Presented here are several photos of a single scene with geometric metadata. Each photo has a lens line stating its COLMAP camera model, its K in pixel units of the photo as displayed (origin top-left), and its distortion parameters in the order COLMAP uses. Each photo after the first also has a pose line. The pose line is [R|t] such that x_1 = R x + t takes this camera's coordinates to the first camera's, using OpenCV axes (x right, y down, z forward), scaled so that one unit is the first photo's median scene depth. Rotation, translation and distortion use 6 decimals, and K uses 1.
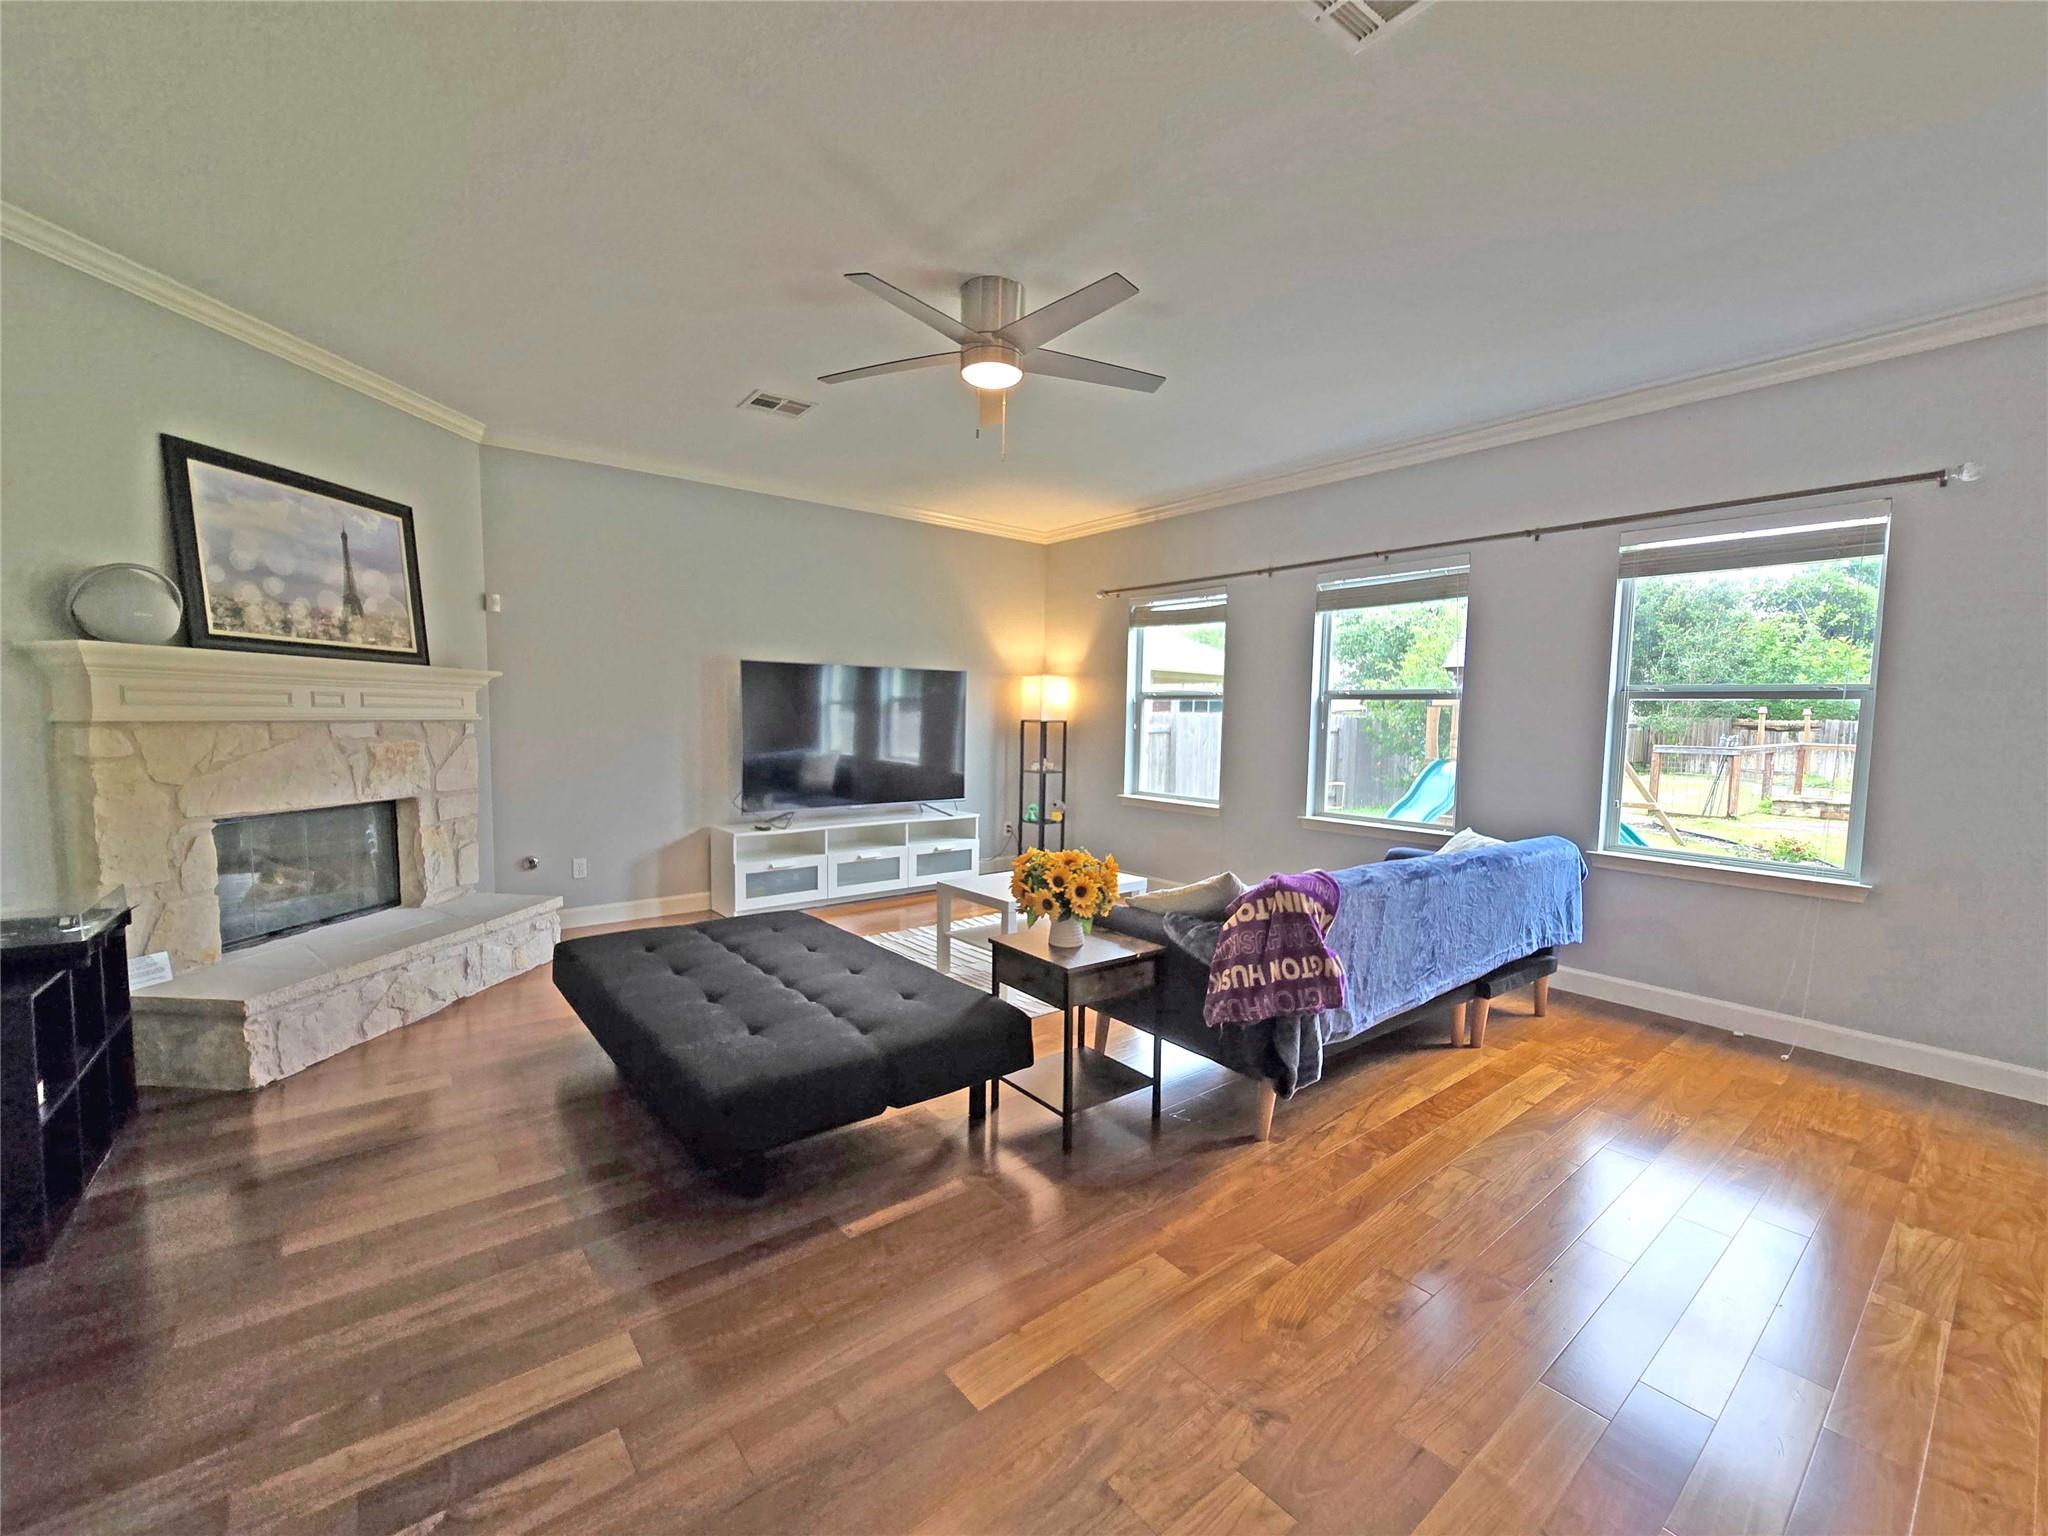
lens RADIAL K [[840.4, 0, 1016.5], [0, 840.4, 784.5], [0, 0, 1]] dist [-0.002011, 0.000181]
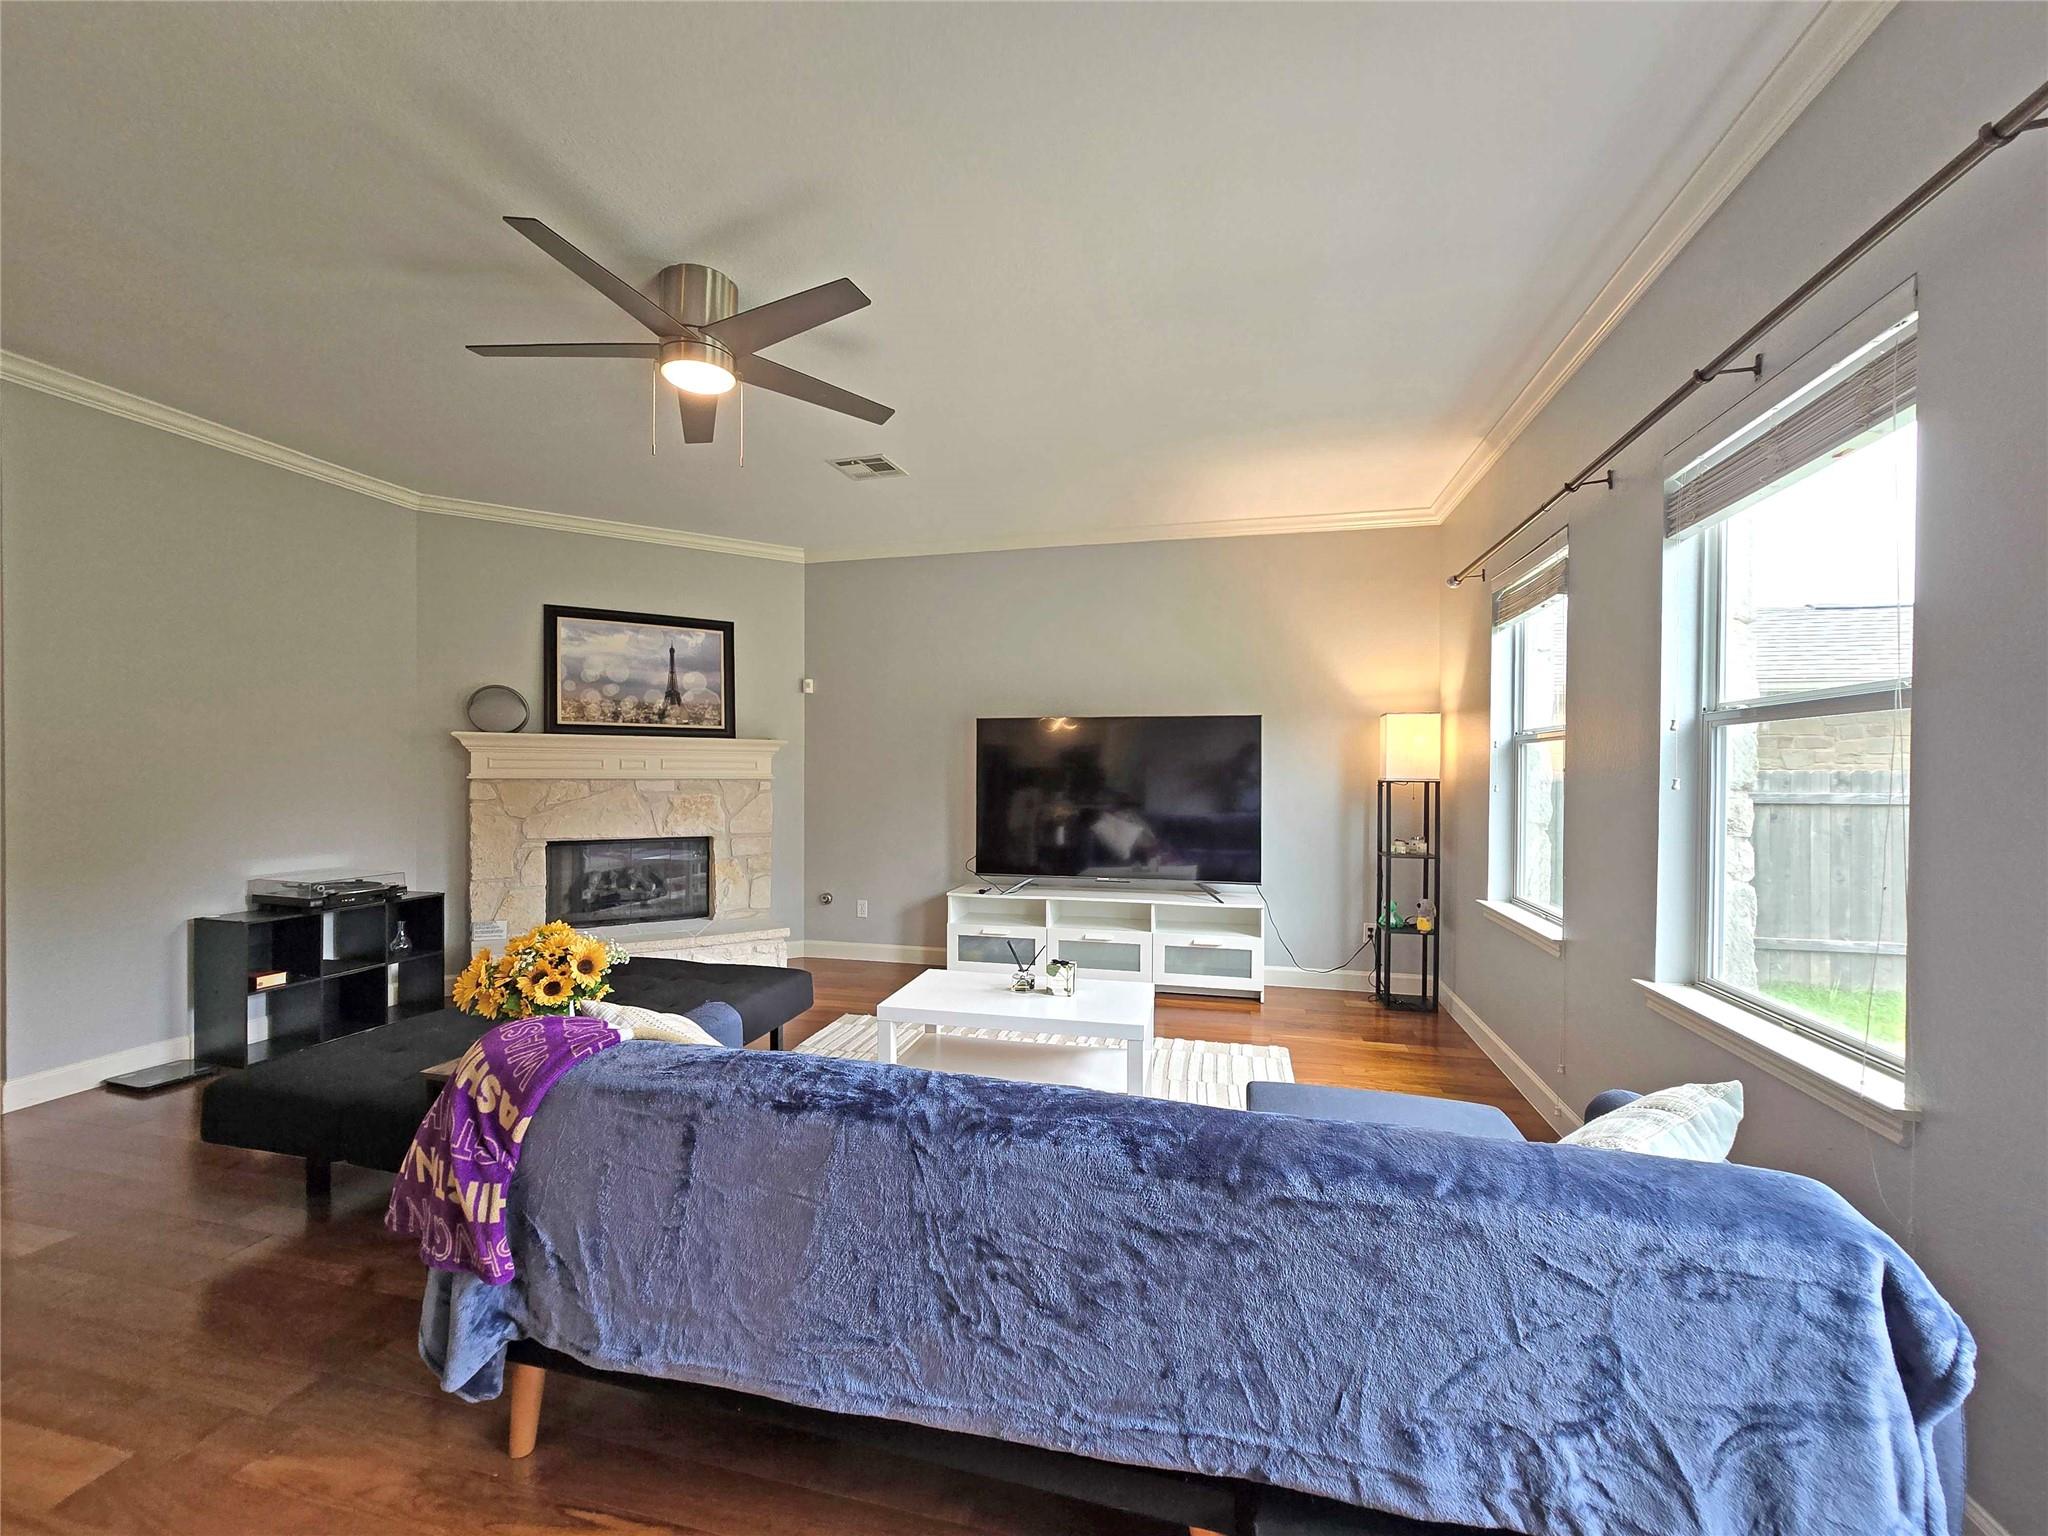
lens RADIAL K [[840.4, 0, 1016.5], [0, 840.4, 784.5], [0, 0, 1]] dist [-0.002011, 0.000181]
pose [[0.606565, 0.001157, -0.795033, 0.685235], [-0.062607, 0.996963, -0.046314, -0.038096], [0.792565, 0.077867, 0.604795, 0.608755]]
